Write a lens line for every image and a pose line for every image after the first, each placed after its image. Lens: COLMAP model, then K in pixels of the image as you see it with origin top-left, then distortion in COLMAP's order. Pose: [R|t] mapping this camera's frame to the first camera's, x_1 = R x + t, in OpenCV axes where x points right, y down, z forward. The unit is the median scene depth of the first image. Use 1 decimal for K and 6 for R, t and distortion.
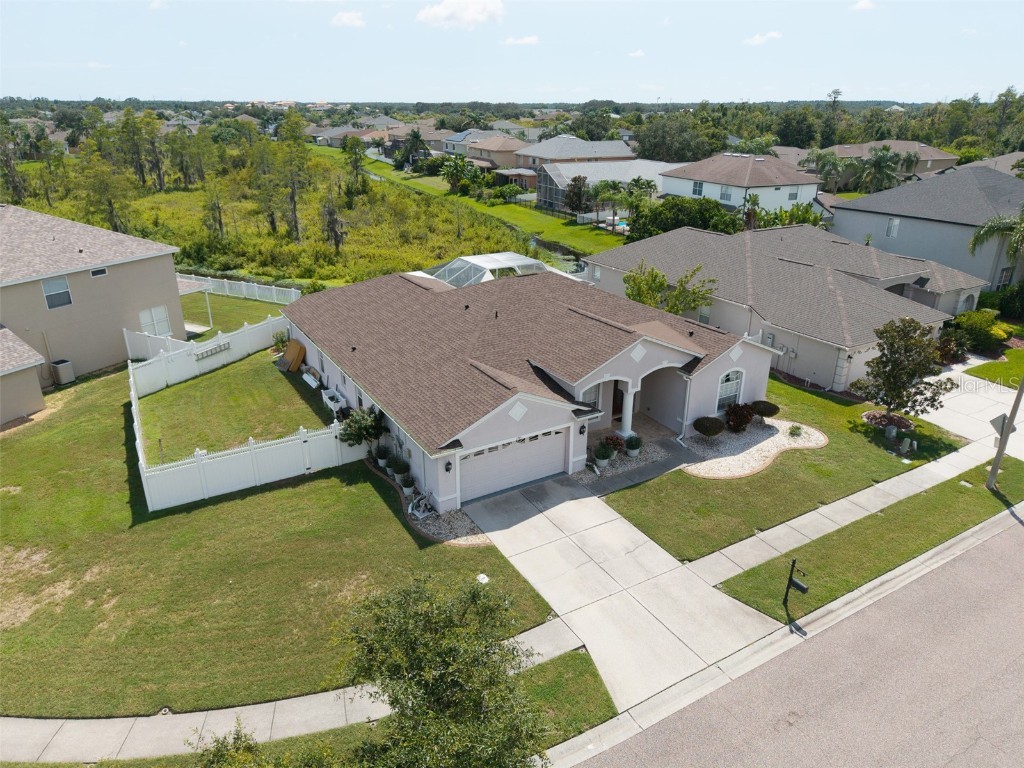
lens RADIAL K [[686.6, 0, 508.5], [0, 686.6, 380.1], [0, 0, 1]] dist [0.022756, -0.016631]
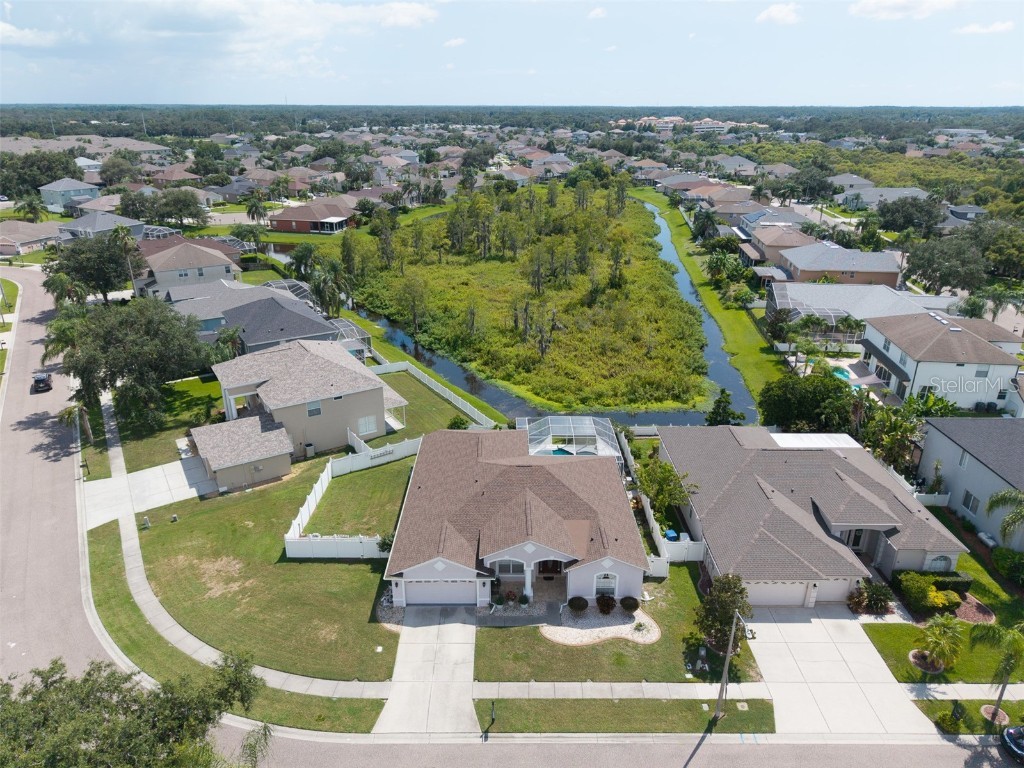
lens RADIAL K [[686.6, 0, 508.5], [0, 686.6, 380.1], [0, 0, 1]] dist [0.022756, -0.016631]
pose [[0.862002, 0.187480, -0.470961, 0.843613], [-0.188701, 0.980997, 0.045136, -0.499037], [0.470473, 0.049963, 0.880999, -0.492552]]
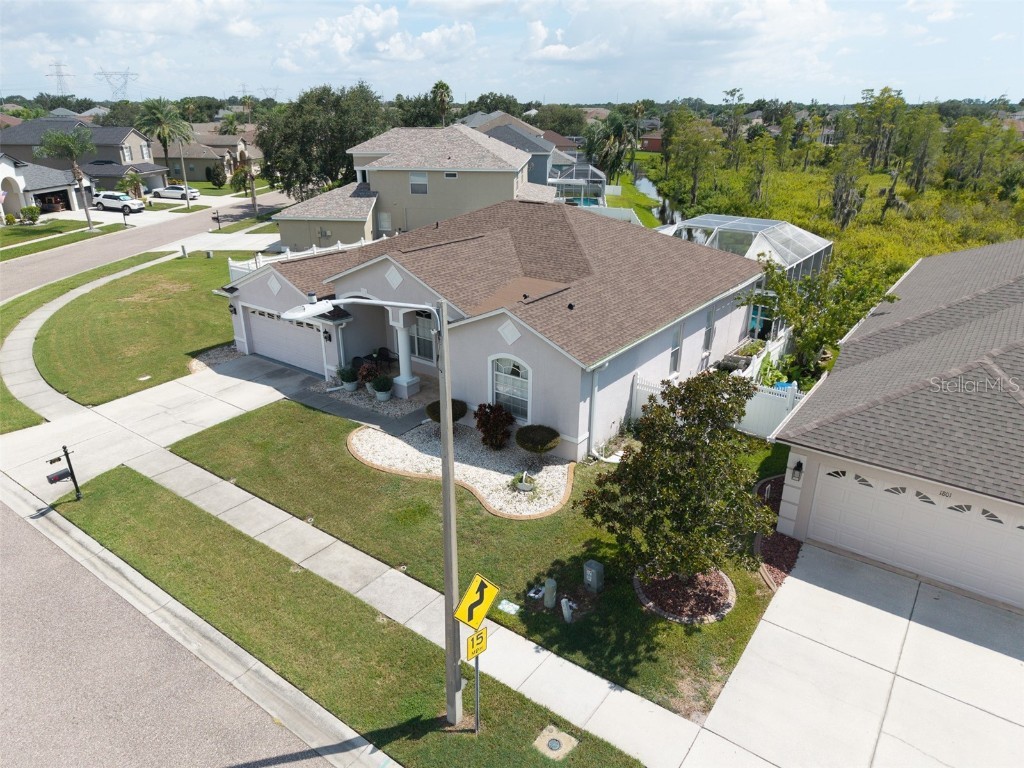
lens RADIAL K [[686.6, 0, 508.5], [0, 686.6, 380.1], [0, 0, 1]] dist [0.022756, -0.016631]
pose [[0.389520, 0.337466, -0.856966, 0.985200], [-0.343922, 0.916445, 0.204564, -0.141784], [0.854395, 0.215048, 0.473036, 0.753389]]
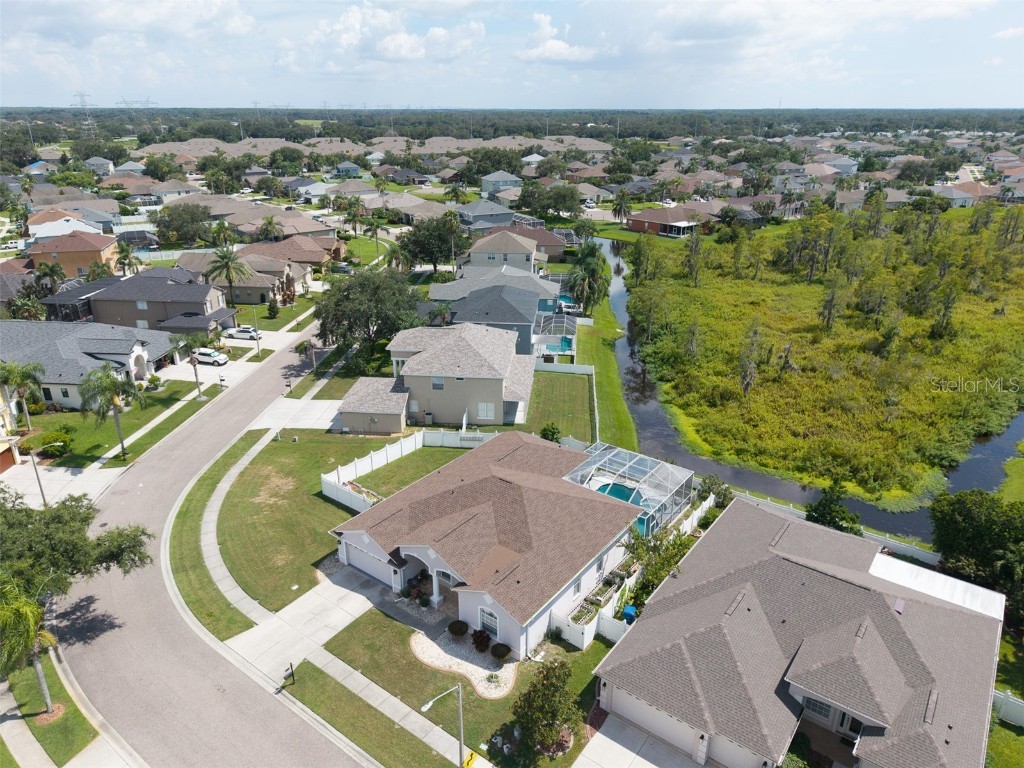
lens RADIAL K [[686.6, 0, 508.5], [0, 686.6, 380.1], [0, 0, 1]] dist [0.022756, -0.016631]
pose [[0.381832, 0.337543, -0.860389, 1.520252], [-0.343955, 0.915953, 0.206698, -0.815824], [0.857846, 0.217012, 0.465840, 0.305635]]
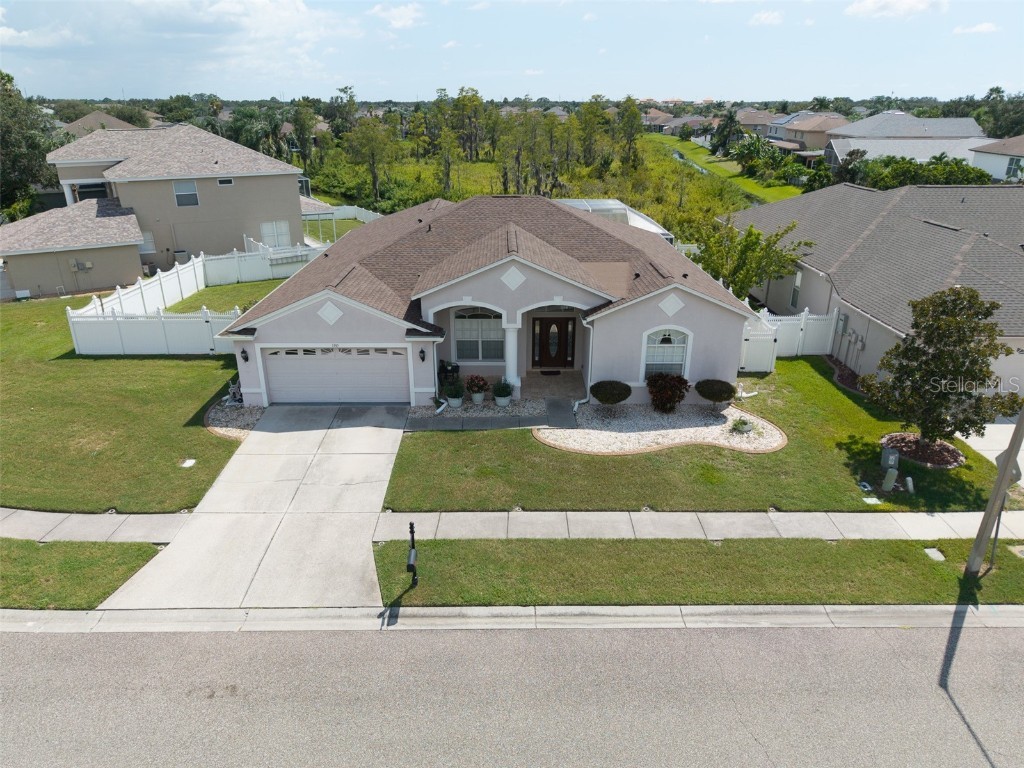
lens RADIAL K [[686.6, 0, 508.5], [0, 686.6, 380.1], [0, 0, 1]] dist [0.022756, -0.016631]
pose [[0.864359, 0.184233, -0.467913, 0.584594], [-0.184688, 0.981749, 0.045380, 0.043043], [0.467734, 0.047193, 0.882609, 0.288376]]
